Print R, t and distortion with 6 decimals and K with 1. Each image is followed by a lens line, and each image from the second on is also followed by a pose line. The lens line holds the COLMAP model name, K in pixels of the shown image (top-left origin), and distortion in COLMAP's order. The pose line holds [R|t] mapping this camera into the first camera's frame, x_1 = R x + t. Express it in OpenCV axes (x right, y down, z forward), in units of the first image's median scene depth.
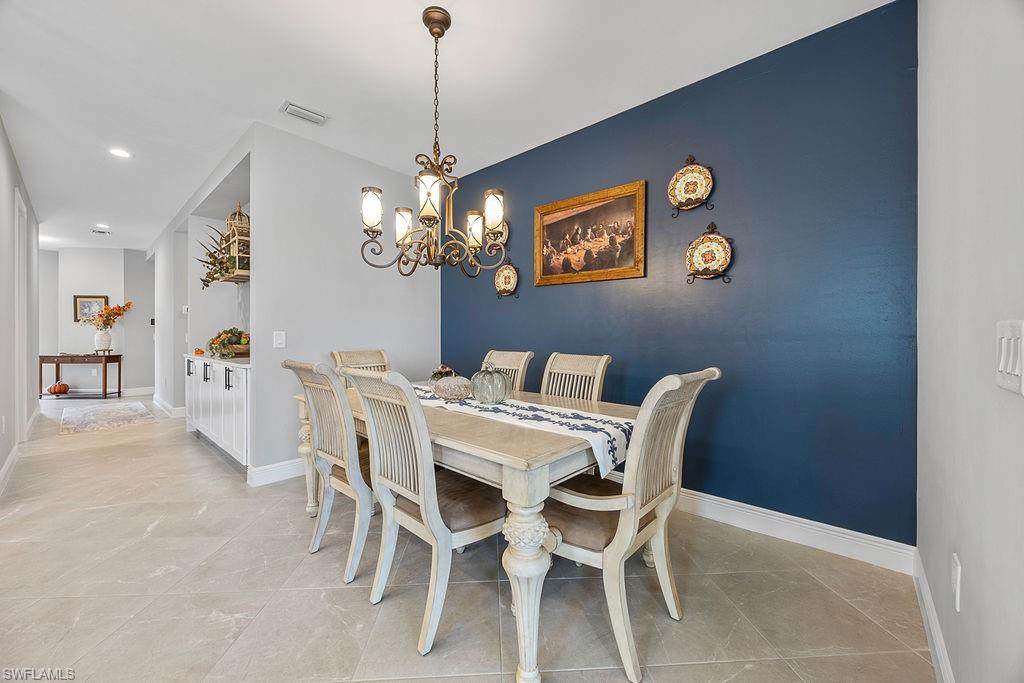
lens RADIAL K [[390.9, 0, 514.8], [0, 390.9, 333.5], [0, 0, 1]] dist [-0.002455, 0.000067]
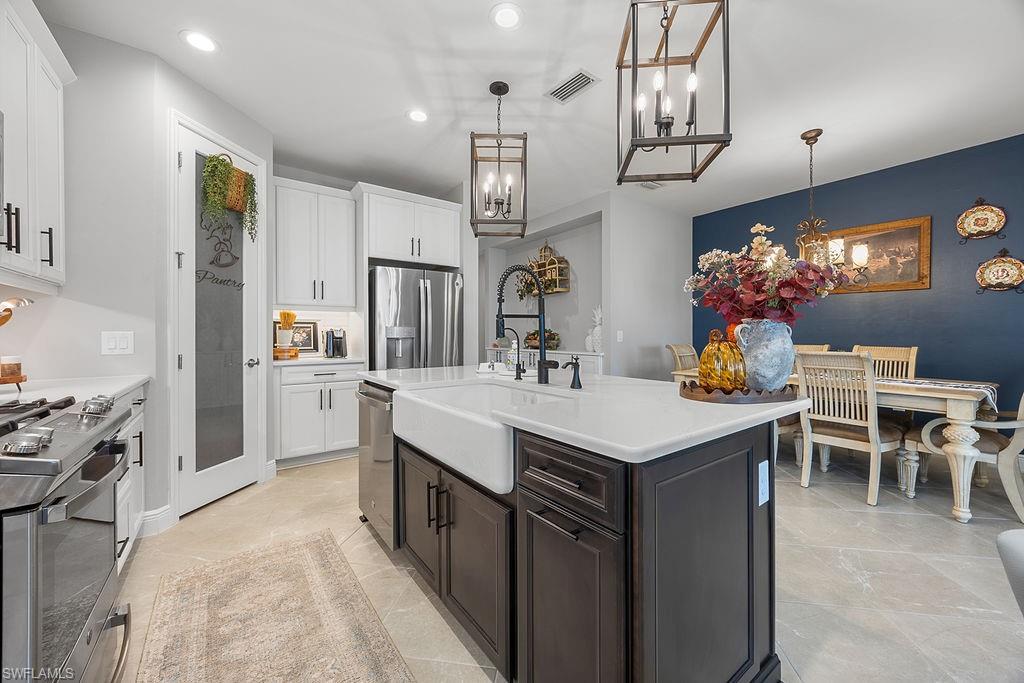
lens RADIAL K [[390.9, 0, 515.5], [0, 390.9, 334.0], [0, 0, 1]] dist [-0.002455, 0.000067]
pose [[0.979223, -0.001601, -0.202778, -0.840563], [0.001368, 0.999998, -0.001289, 0.009436], [0.202779, 0.000985, 0.979224, -0.630006]]
